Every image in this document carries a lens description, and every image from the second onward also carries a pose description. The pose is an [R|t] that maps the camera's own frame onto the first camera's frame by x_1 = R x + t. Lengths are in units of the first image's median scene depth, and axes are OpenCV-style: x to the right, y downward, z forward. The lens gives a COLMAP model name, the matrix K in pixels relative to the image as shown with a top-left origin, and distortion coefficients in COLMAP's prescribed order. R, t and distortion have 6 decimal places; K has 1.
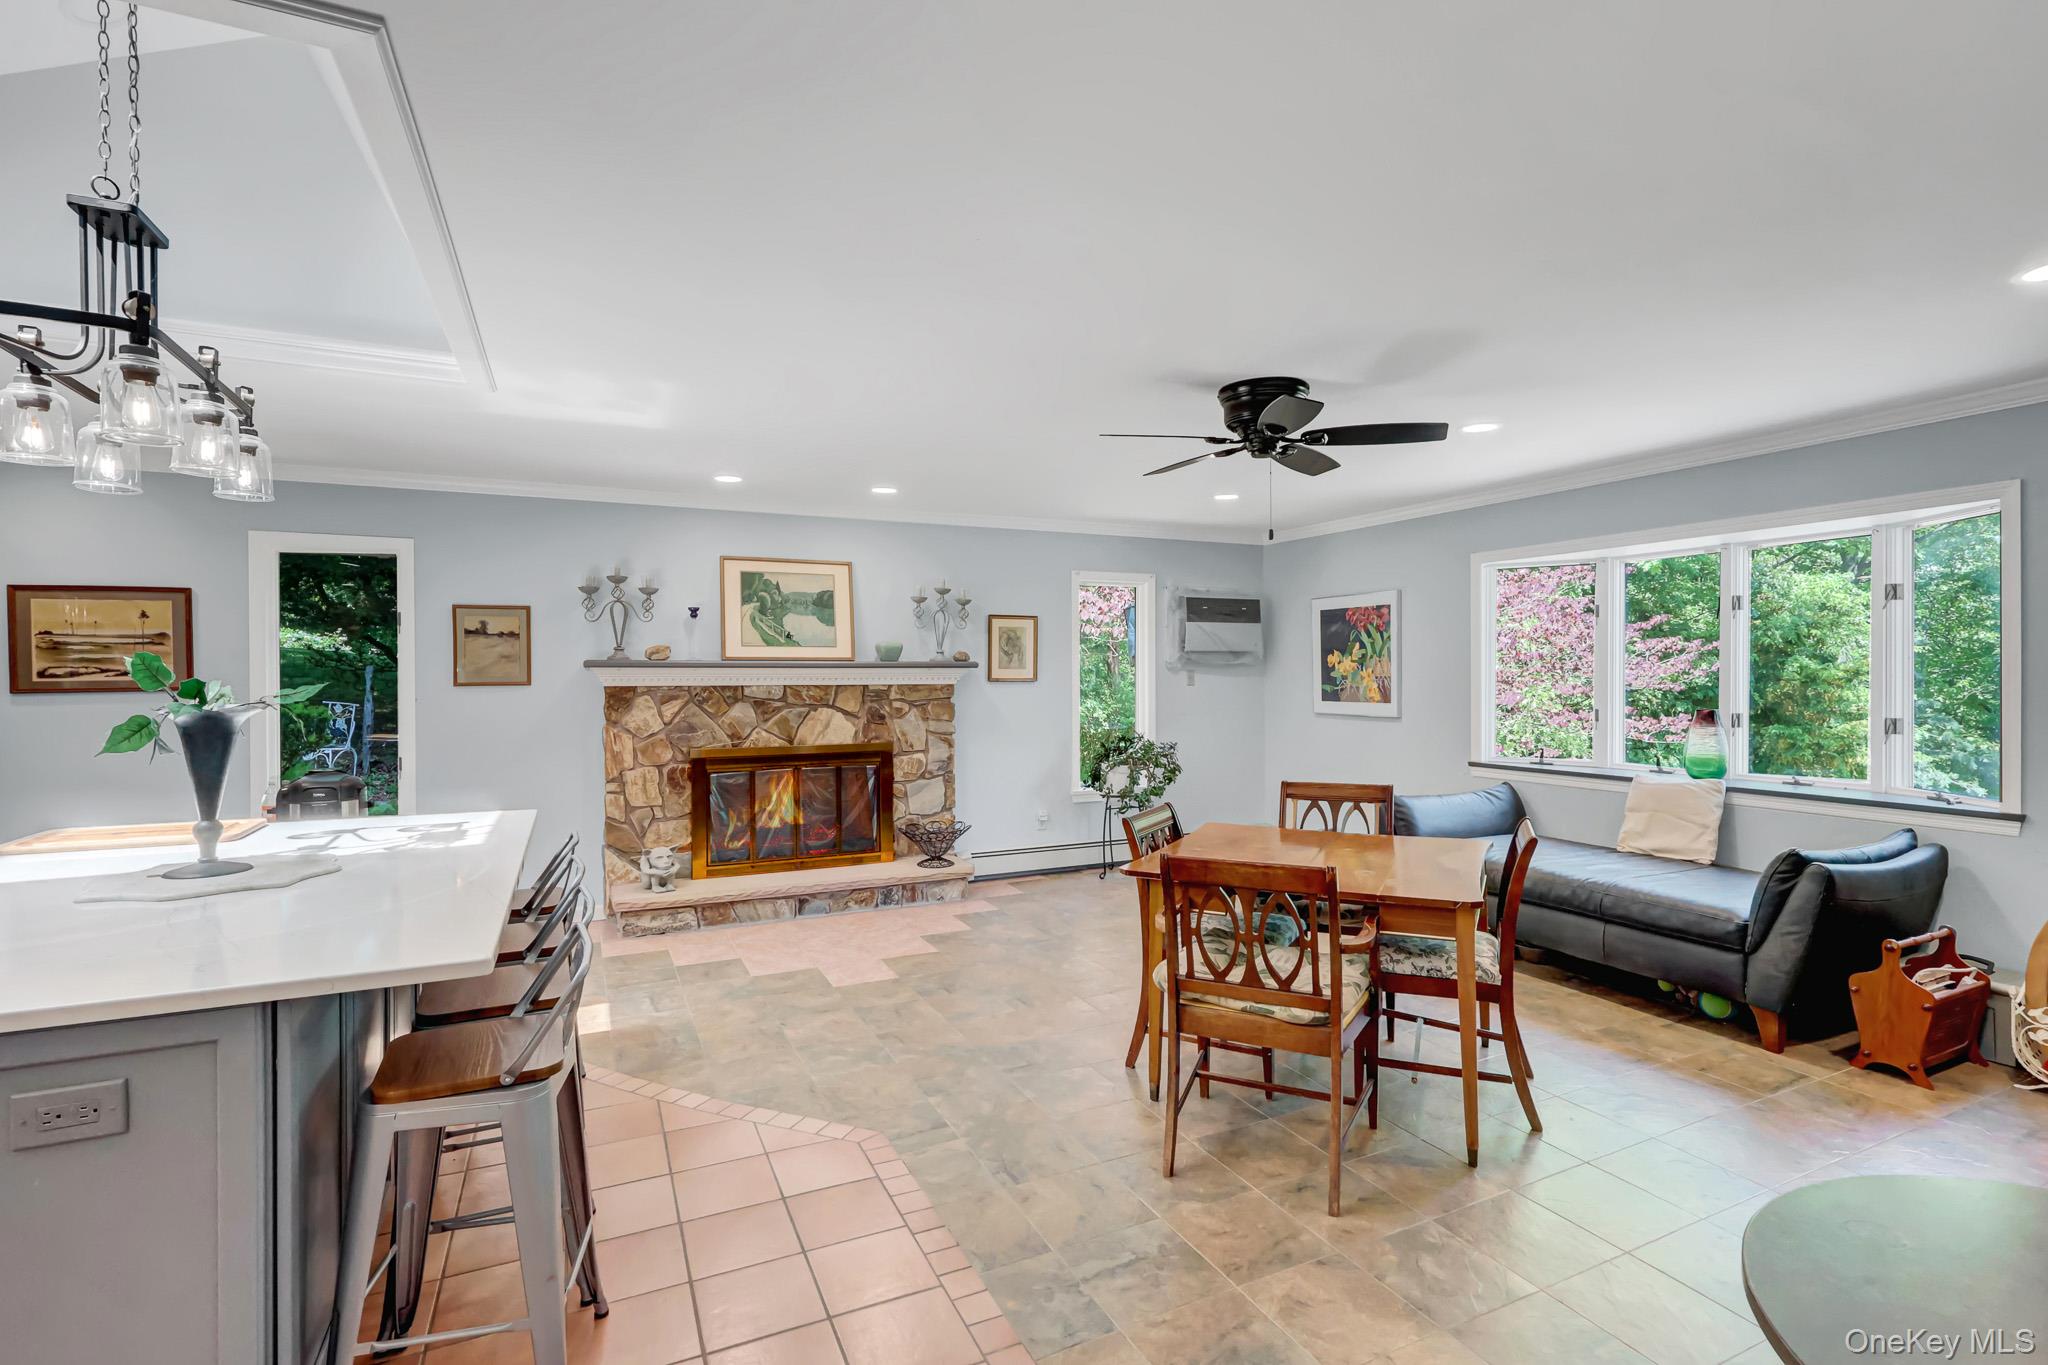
lens RADIAL K [[950.9, 0, 1024.2], [0, 950.9, 685.1], [0, 0, 1]] dist [-0.001763, 0.001253]
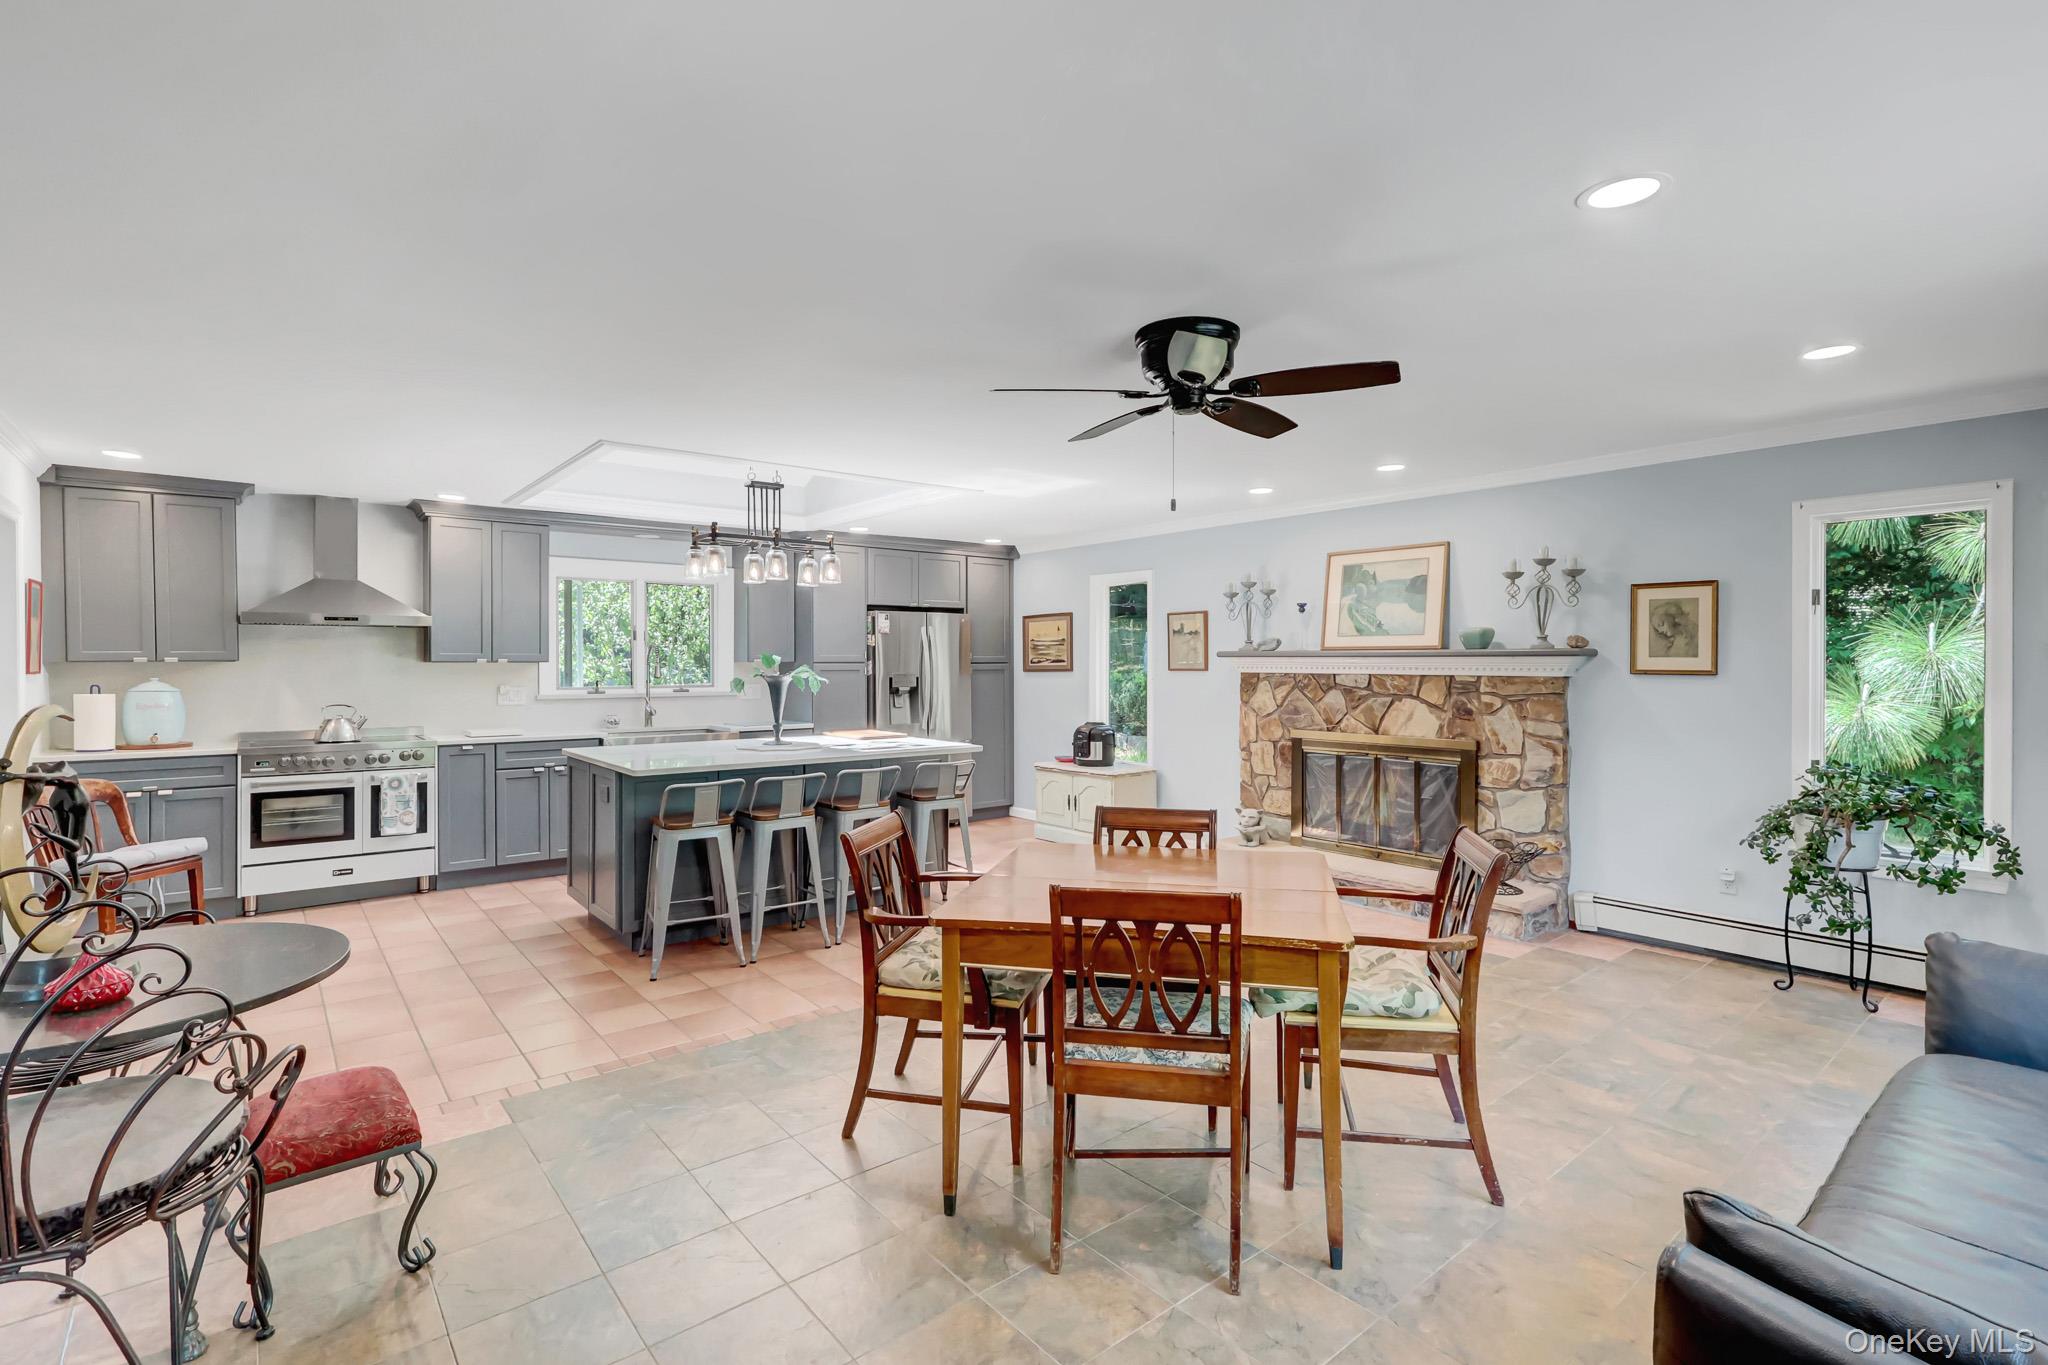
lens RADIAL K [[950.9, 0, 1022.1], [0, 950.9, 675.8], [0, 0, 1]] dist [-0.001763, 0.001253]
pose [[0.248405, 0.020309, -0.968443, 0.621070], [-0.008540, 0.999787, 0.018776, -0.013721], [0.968619, 0.003607, 0.248525, 0.387118]]
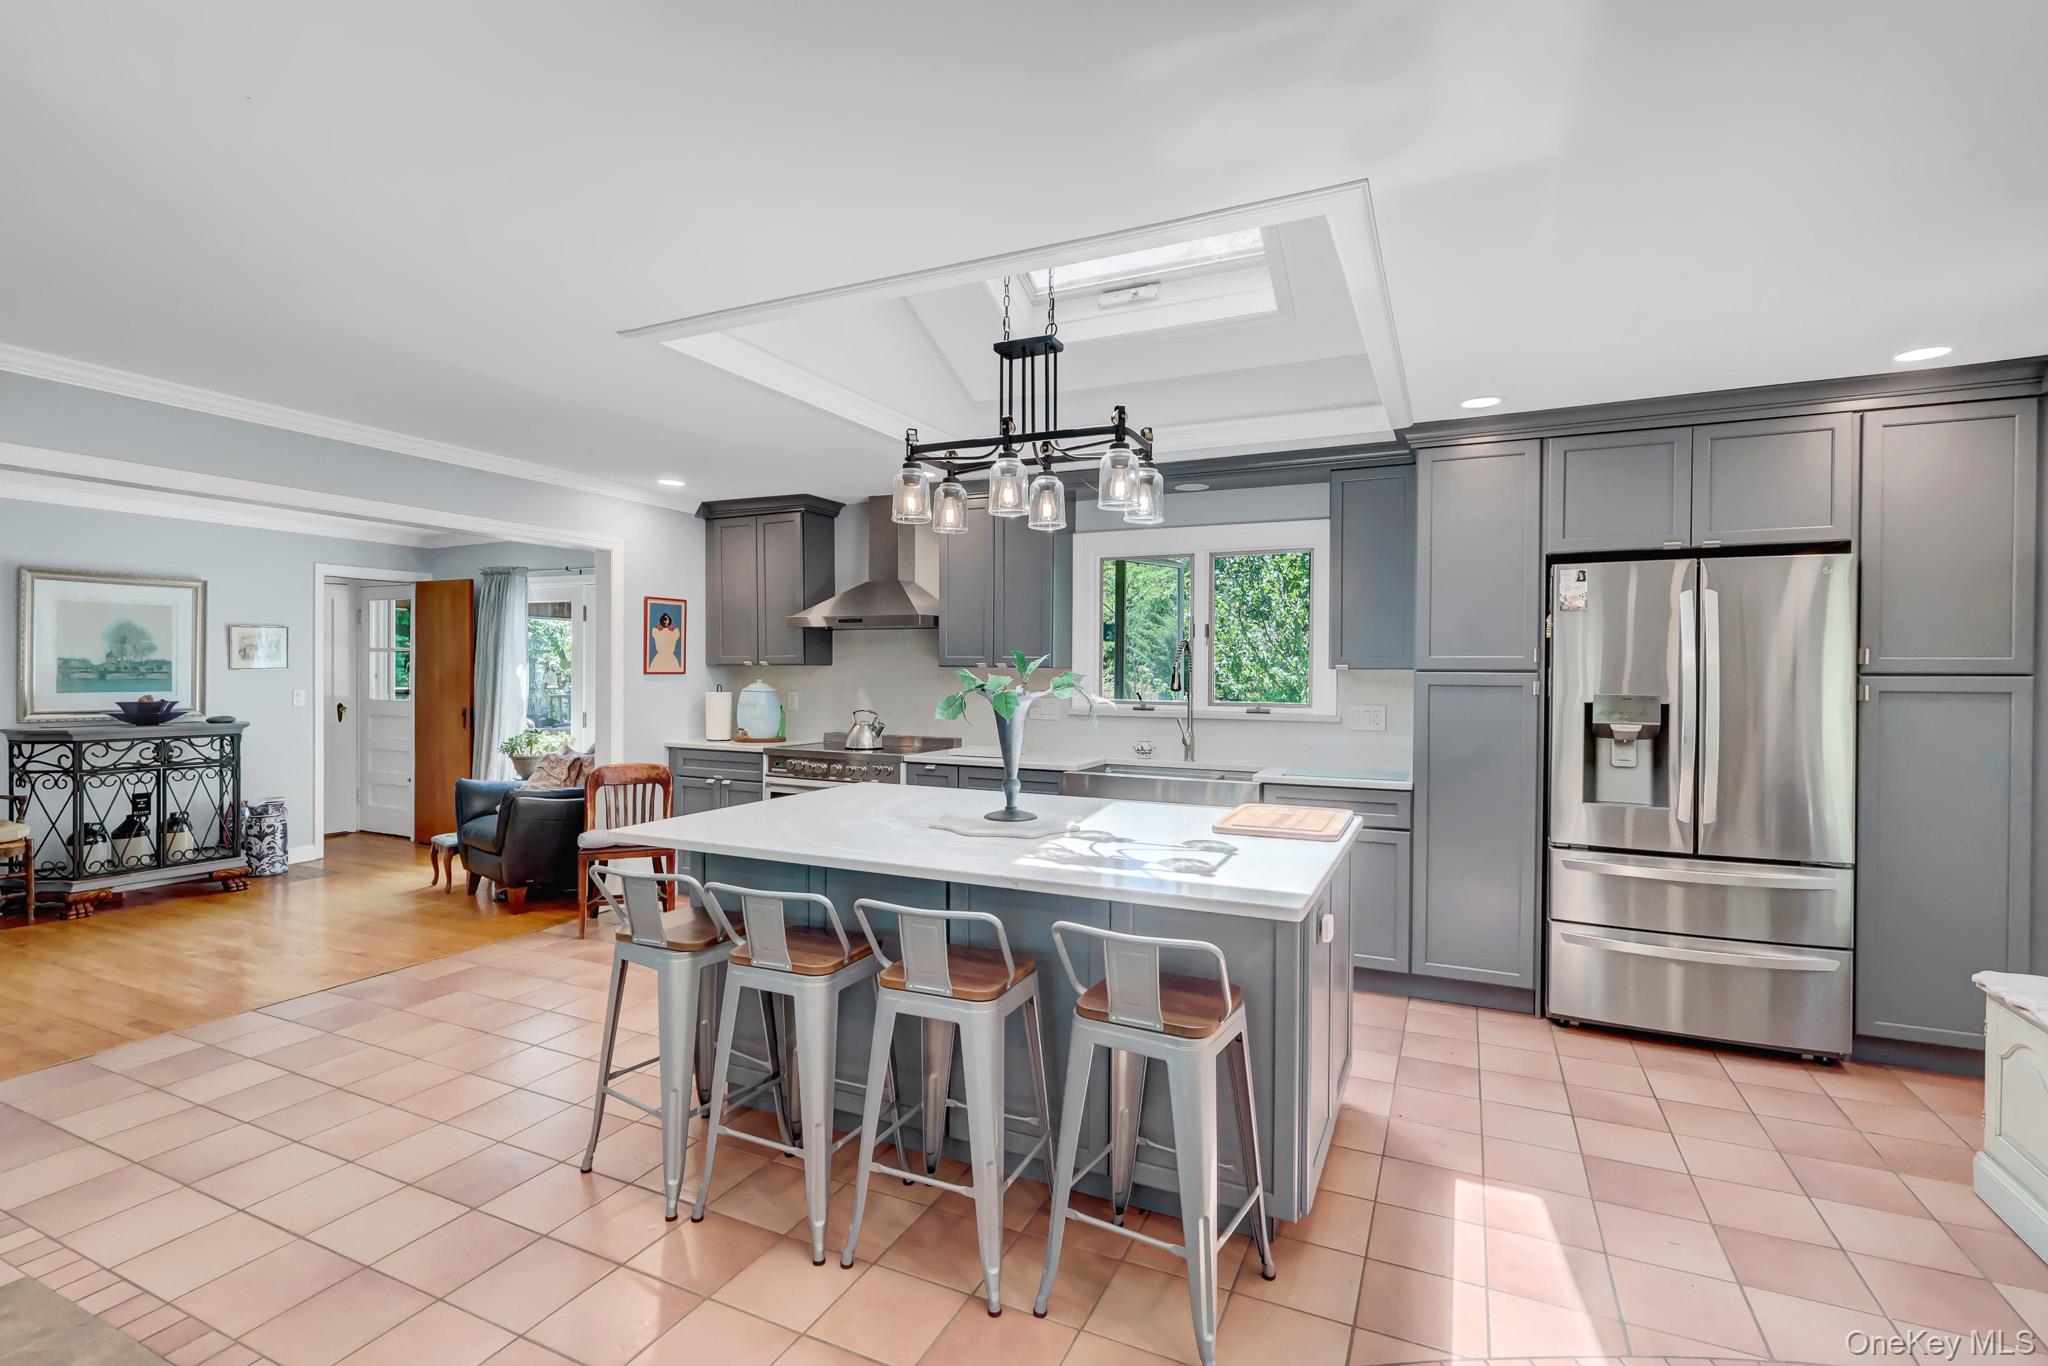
lens RADIAL K [[950.9, 0, 1021.6], [0, 950.9, 680.2], [0, 0, 1]] dist [-0.001763, 0.001253]
pose [[-0.765043, 0.006583, -0.643945, -0.067174], [-0.008977, 0.999742, 0.020885, -0.010287], [0.643917, 0.021758, -0.764786, 0.807701]]
